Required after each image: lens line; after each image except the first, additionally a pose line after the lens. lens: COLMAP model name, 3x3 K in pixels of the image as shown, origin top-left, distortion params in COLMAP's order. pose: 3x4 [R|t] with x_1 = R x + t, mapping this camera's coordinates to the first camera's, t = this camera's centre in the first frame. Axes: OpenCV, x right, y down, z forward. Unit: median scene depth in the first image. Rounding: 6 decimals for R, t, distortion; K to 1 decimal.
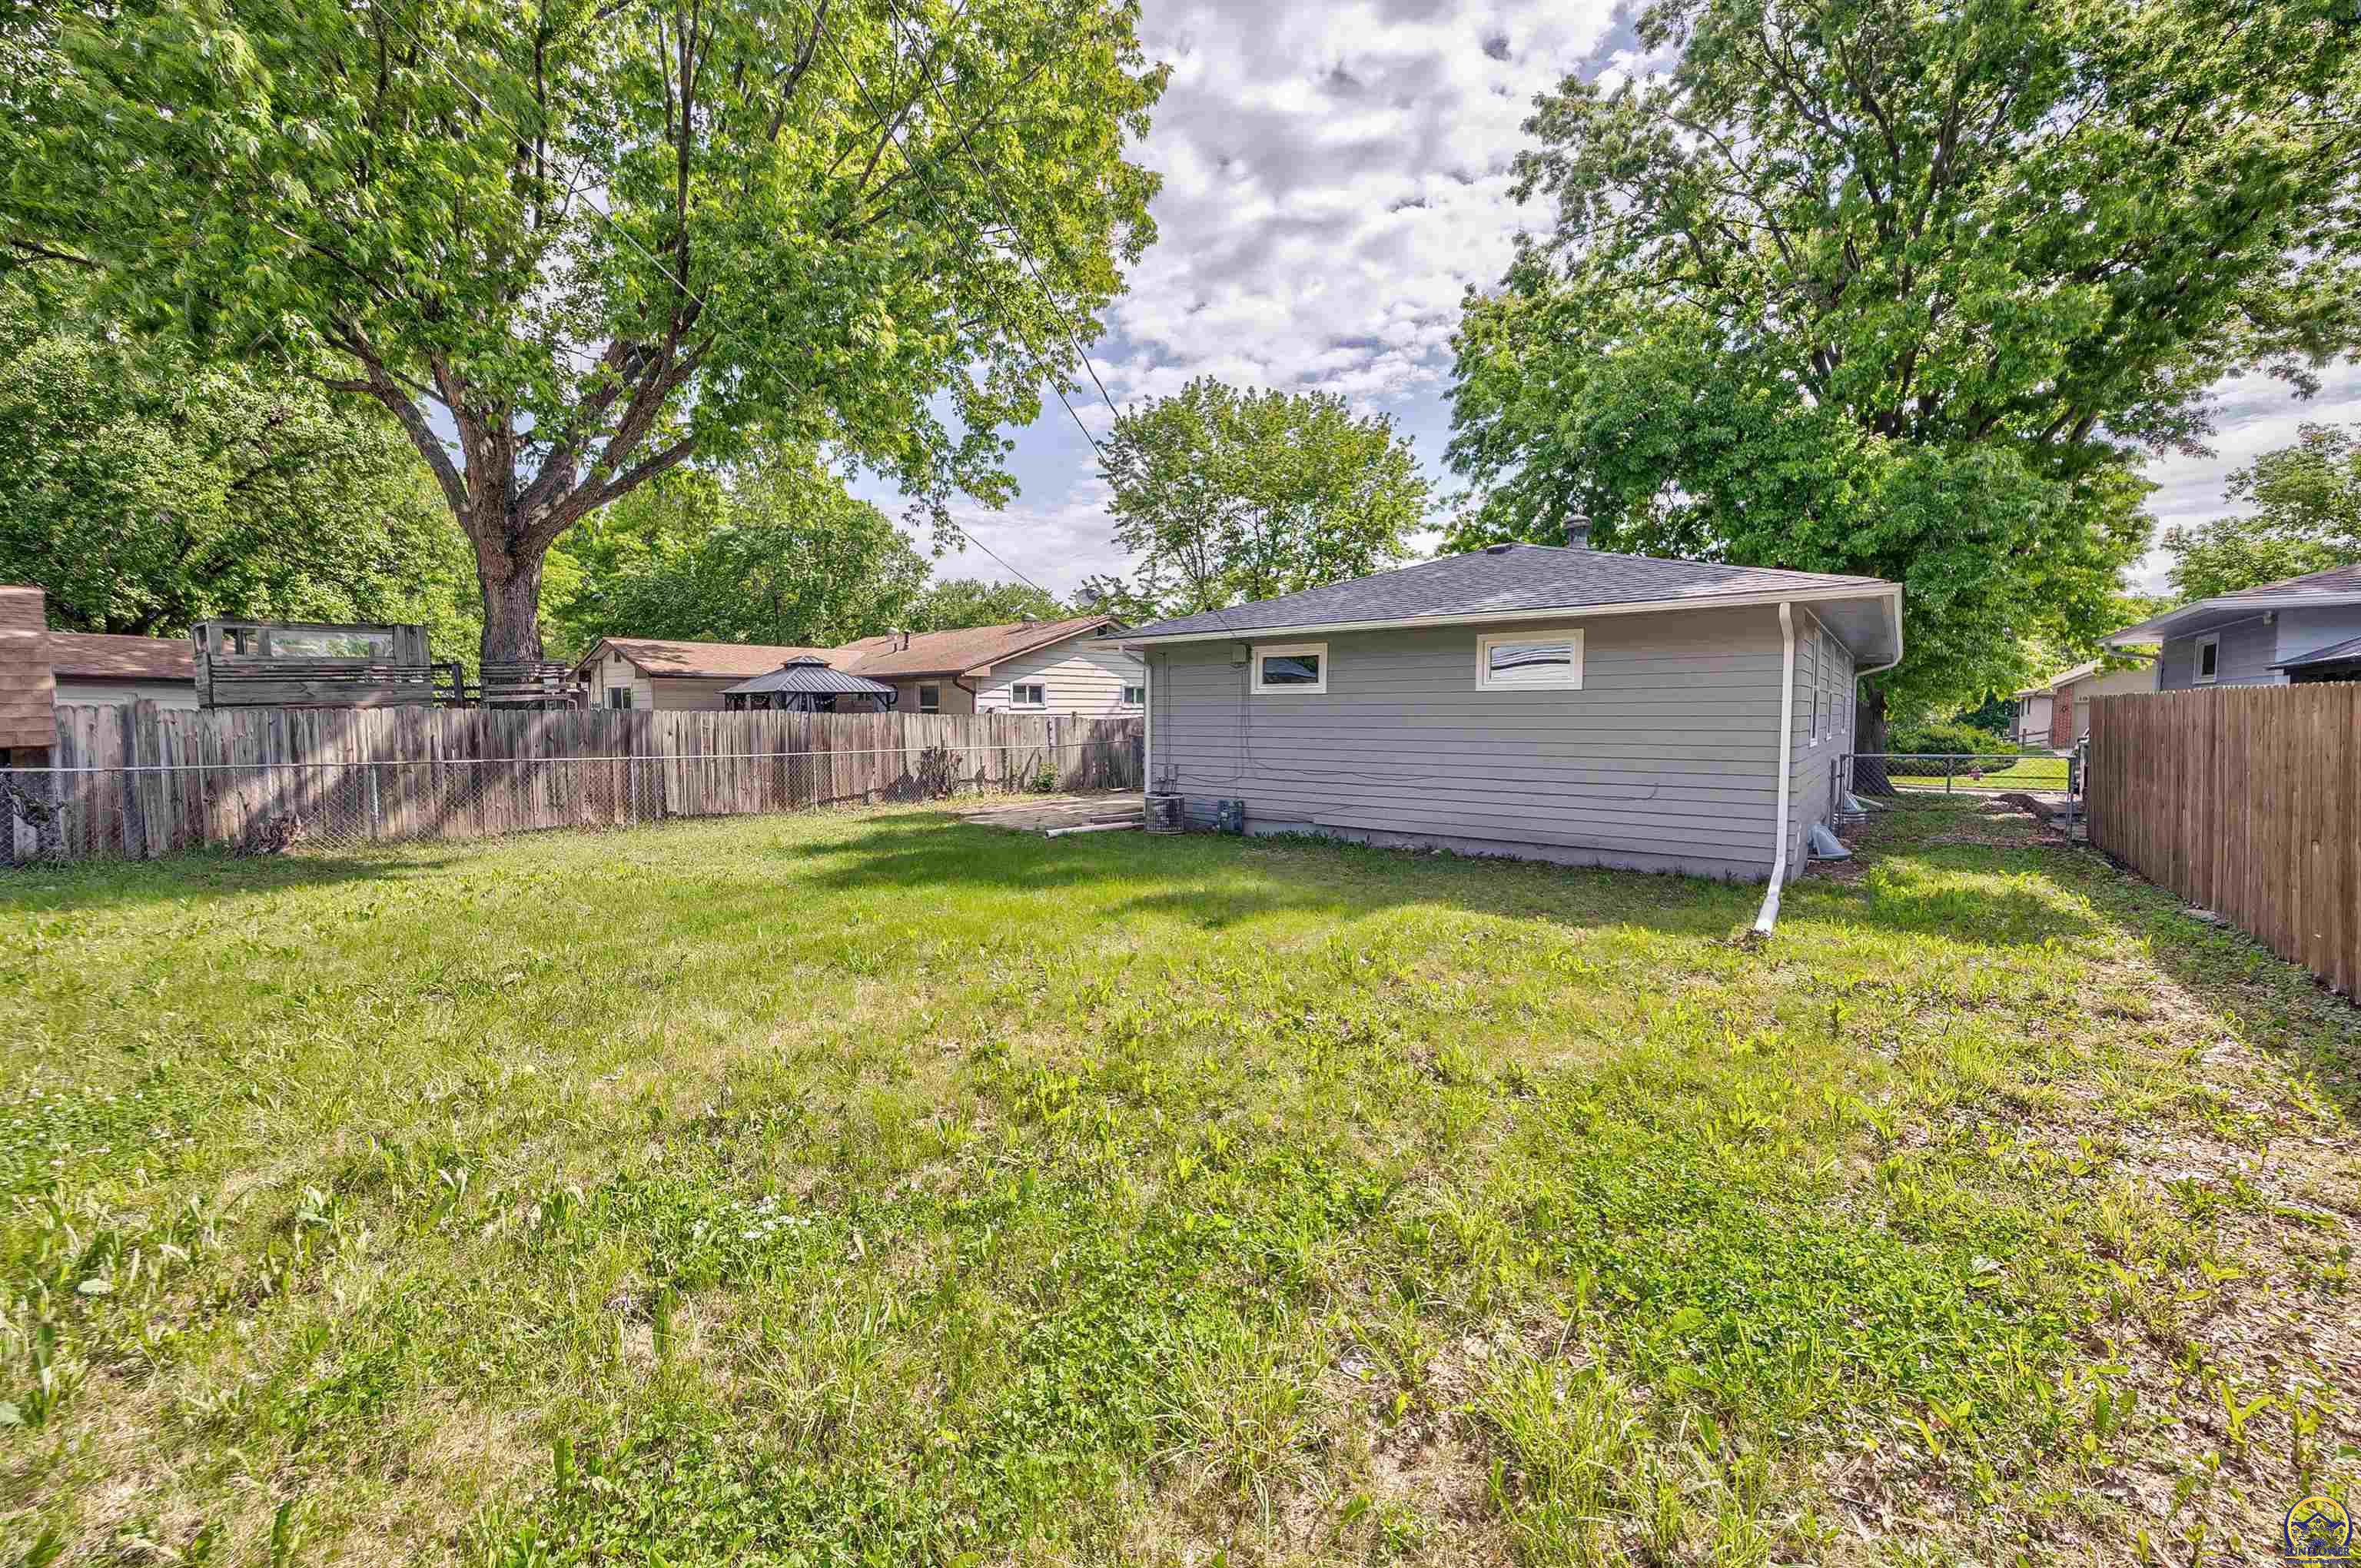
lens RADIAL K [[895.4, 0, 1196.3], [0, 895.4, 787.2], [0, 0, 1]] dist [-0.001280, -0.004383]
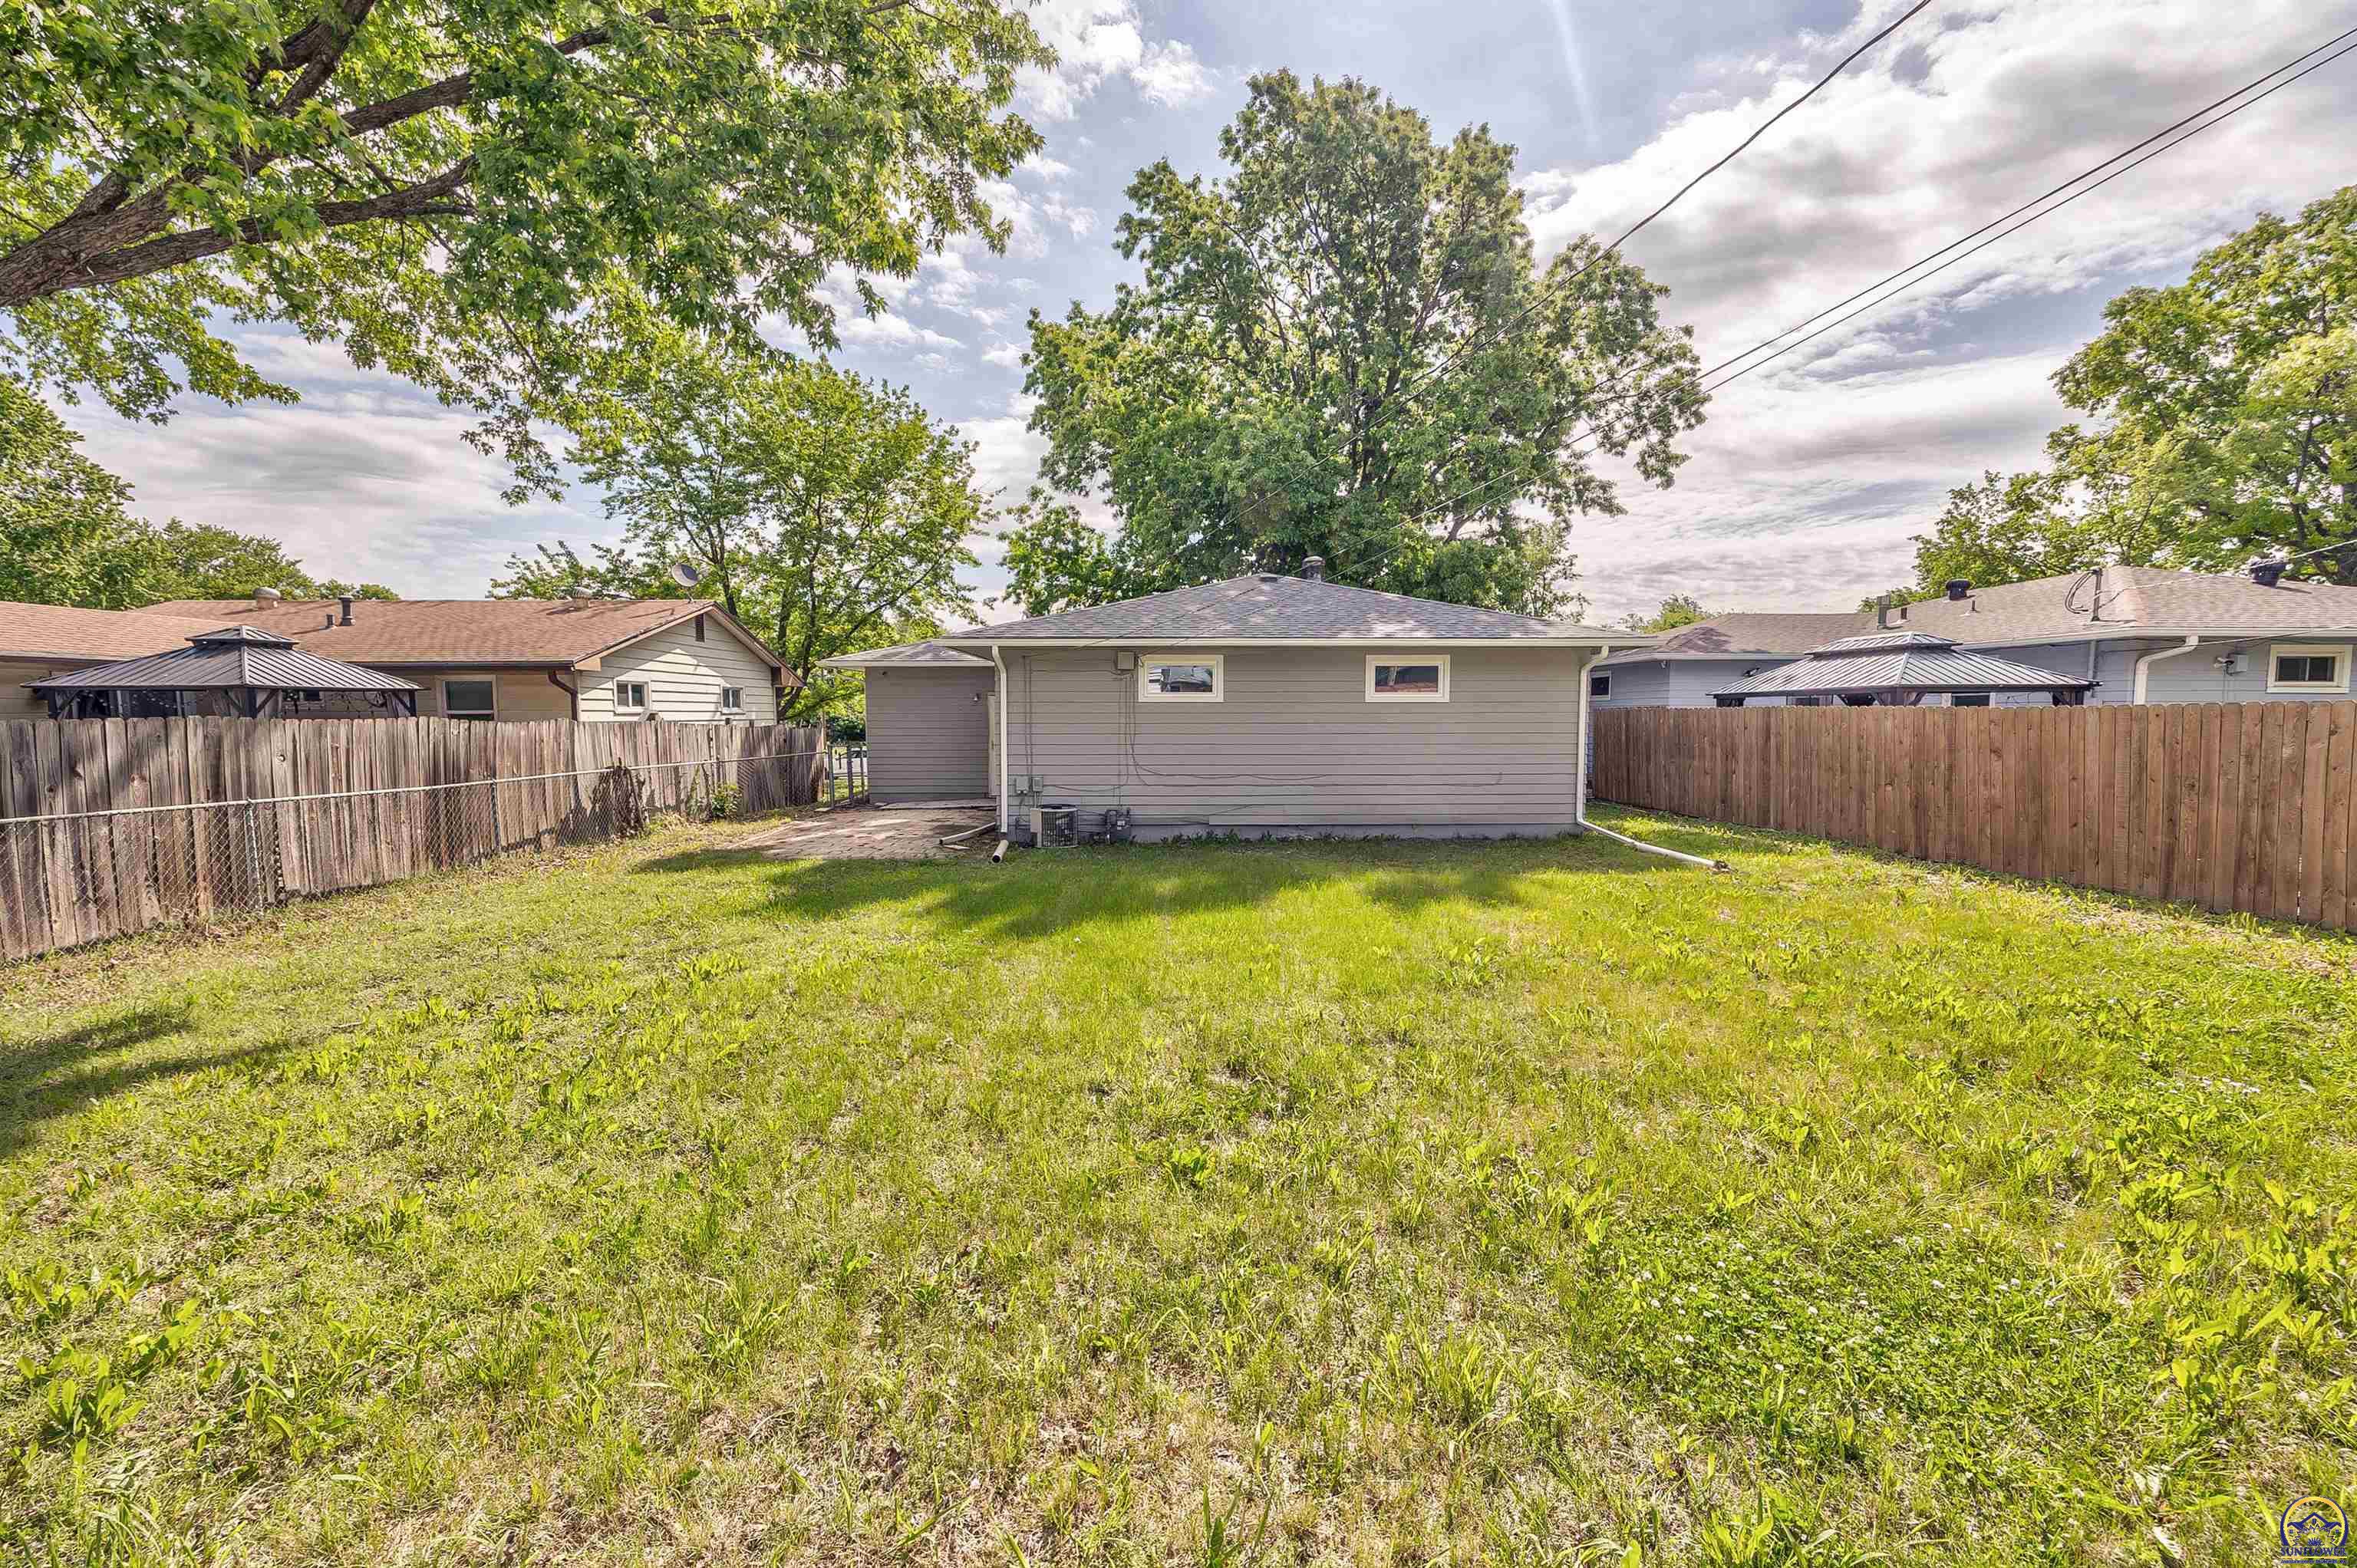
lens RADIAL K [[906.9, 0, 1163.7], [0, 906.9, 760.3], [0, 0, 1]] dist [-0.001273, -0.000118]
pose [[0.791227, -0.032616, 0.610652, -0.329212], [0.054588, 0.998357, -0.017406, -0.010666], [-0.609081, 0.047106, 0.791708, 0.120685]]
